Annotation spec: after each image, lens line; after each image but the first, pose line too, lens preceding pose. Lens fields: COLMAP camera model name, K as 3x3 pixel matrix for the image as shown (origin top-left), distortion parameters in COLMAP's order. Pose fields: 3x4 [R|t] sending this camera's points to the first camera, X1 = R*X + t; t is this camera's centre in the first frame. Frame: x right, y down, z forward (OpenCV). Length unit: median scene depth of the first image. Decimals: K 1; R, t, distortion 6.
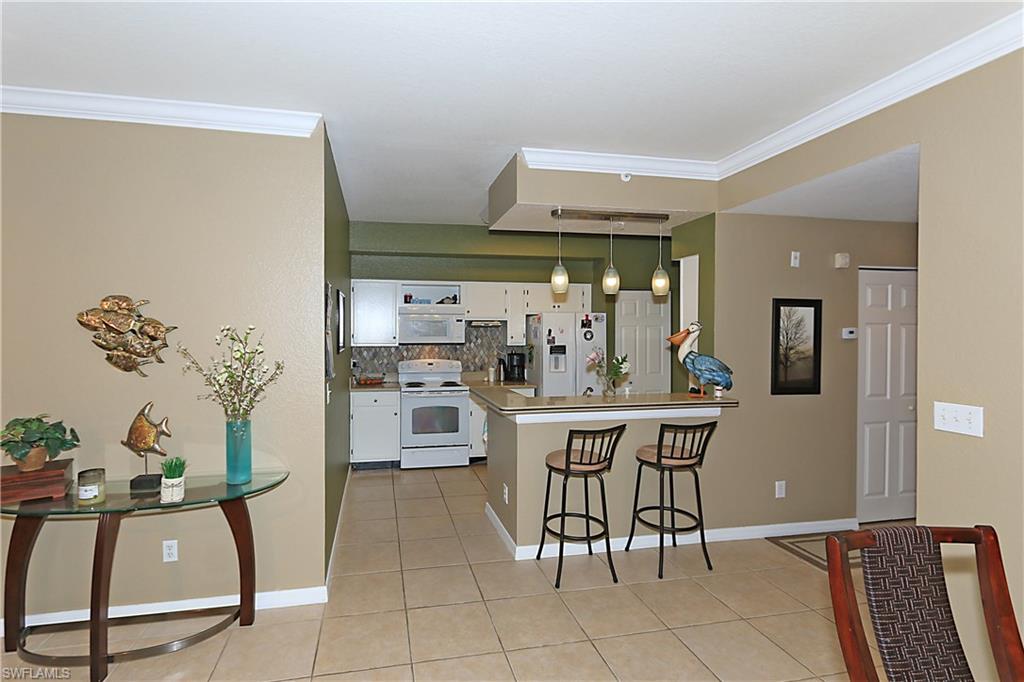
lens RADIAL K [[579.9, 0, 512.0], [0, 579.9, 341.0], [0, 0, 1]] dist [0.037366, 0.000108]
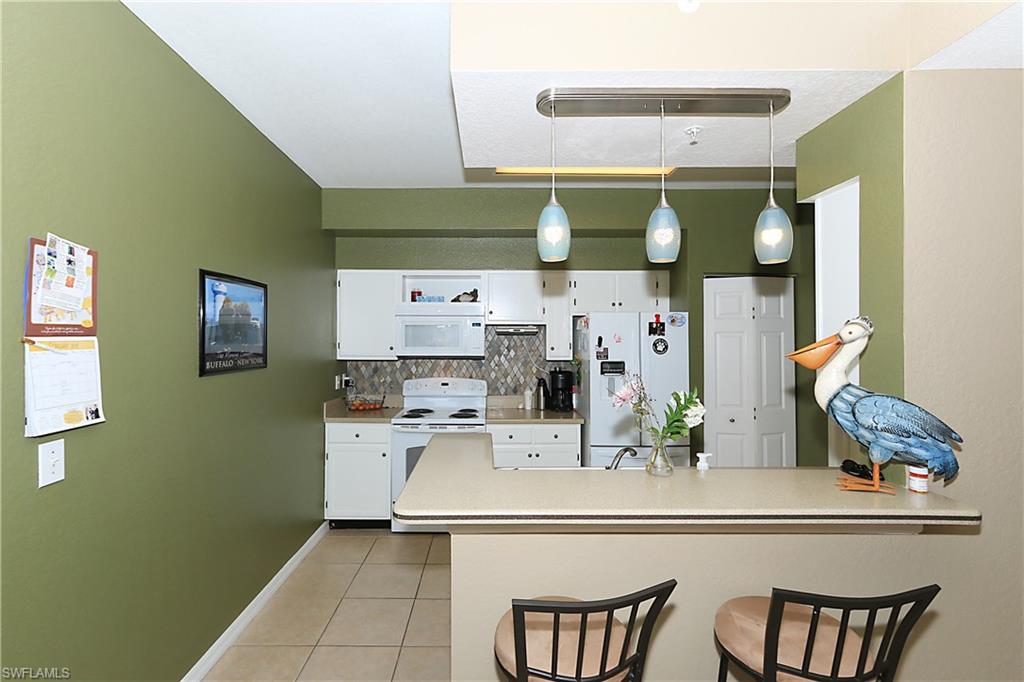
lens RADIAL K [[570.9, 0, 512.0], [0, 570.9, 341.0], [0, 0, 1]] dist [0.004241, 0.000925]
pose [[0.981643, 0.001594, -0.190720, 0.090049], [-0.004633, 0.999869, -0.015489, -0.004810], [0.190670, 0.016088, 0.981522, 0.337094]]
